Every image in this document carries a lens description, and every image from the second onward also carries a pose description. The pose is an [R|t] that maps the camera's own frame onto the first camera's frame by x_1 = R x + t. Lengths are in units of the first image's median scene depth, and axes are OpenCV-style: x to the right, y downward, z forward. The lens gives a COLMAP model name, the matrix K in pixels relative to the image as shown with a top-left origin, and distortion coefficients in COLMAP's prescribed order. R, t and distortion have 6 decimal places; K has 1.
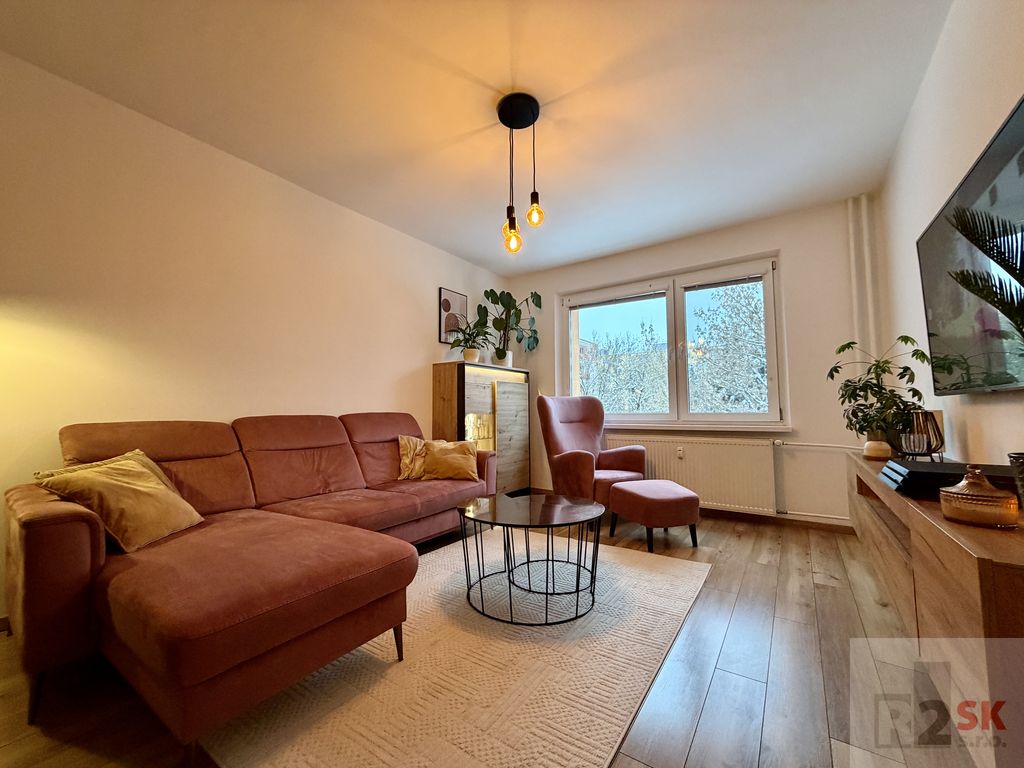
lens RADIAL K [[409.6, 0, 513.3], [0, 409.6, 382.1], [0, 0, 1]] dist [-0.000639, -0.000194]
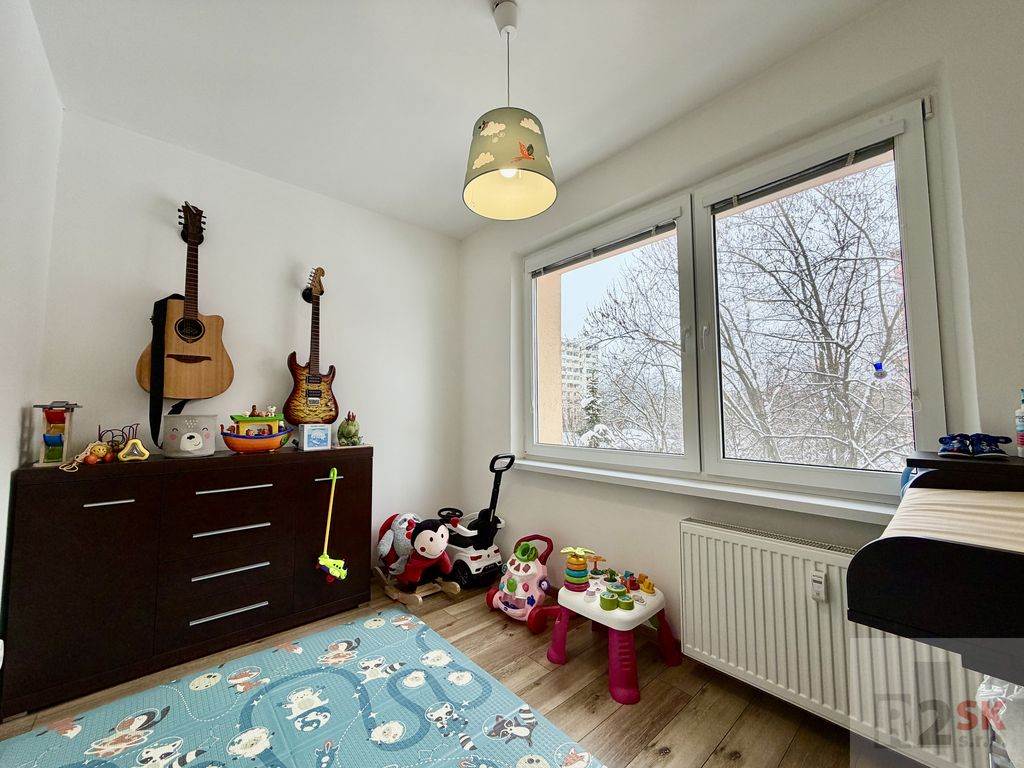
lens RADIAL K [[409.6, 0, 513.9], [0, 409.6, 381.2], [0, 0, 1]] dist [-0.000639, -0.000194]
pose [[0.968385, -0.021427, -0.248537, 0.302460], [0.023341, 0.999716, 0.004755, -0.025280], [0.248364, -0.010406, 0.968611, 0.452636]]
